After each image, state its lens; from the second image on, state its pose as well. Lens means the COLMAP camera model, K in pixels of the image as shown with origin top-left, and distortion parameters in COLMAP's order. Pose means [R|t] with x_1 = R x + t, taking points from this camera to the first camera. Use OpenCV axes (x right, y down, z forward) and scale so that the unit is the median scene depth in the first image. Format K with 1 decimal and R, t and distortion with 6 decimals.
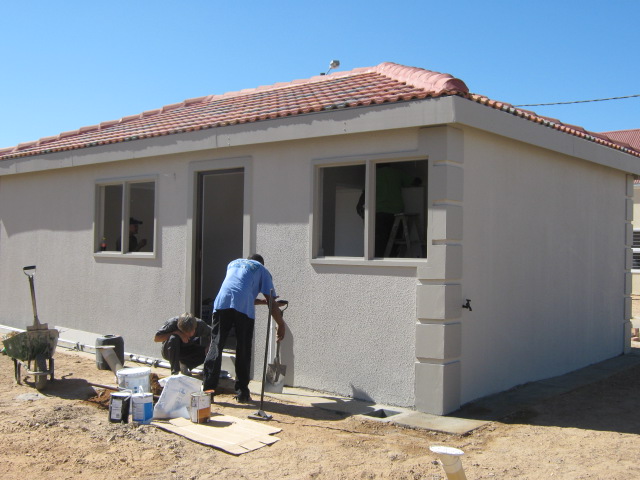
lens RADIAL K [[713.7, 0, 320.0], [0, 713.7, 240.0], [0, 0, 1]] dist [-0.118546, 0.100193]
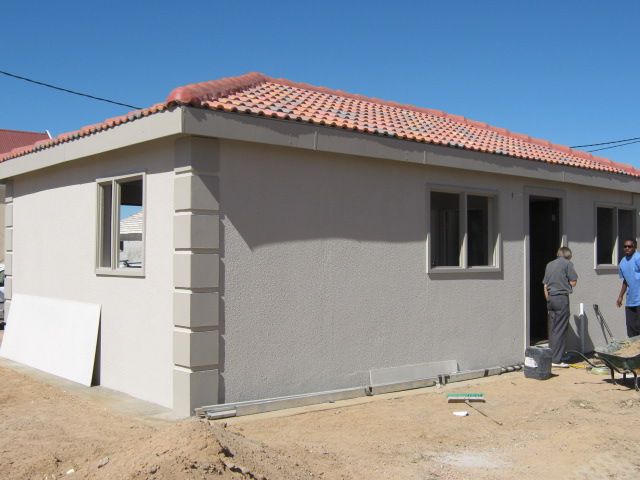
lens RADIAL K [[713.7, 0, 320.0], [0, 713.7, 240.0], [0, 0, 1]] dist [-0.118546, 0.100193]
pose [[0.171597, 0.015355, 0.985047, -1.257529], [-0.005291, 0.999878, -0.014664, -0.003178], [-0.985153, -0.002696, 0.171658, 1.036759]]
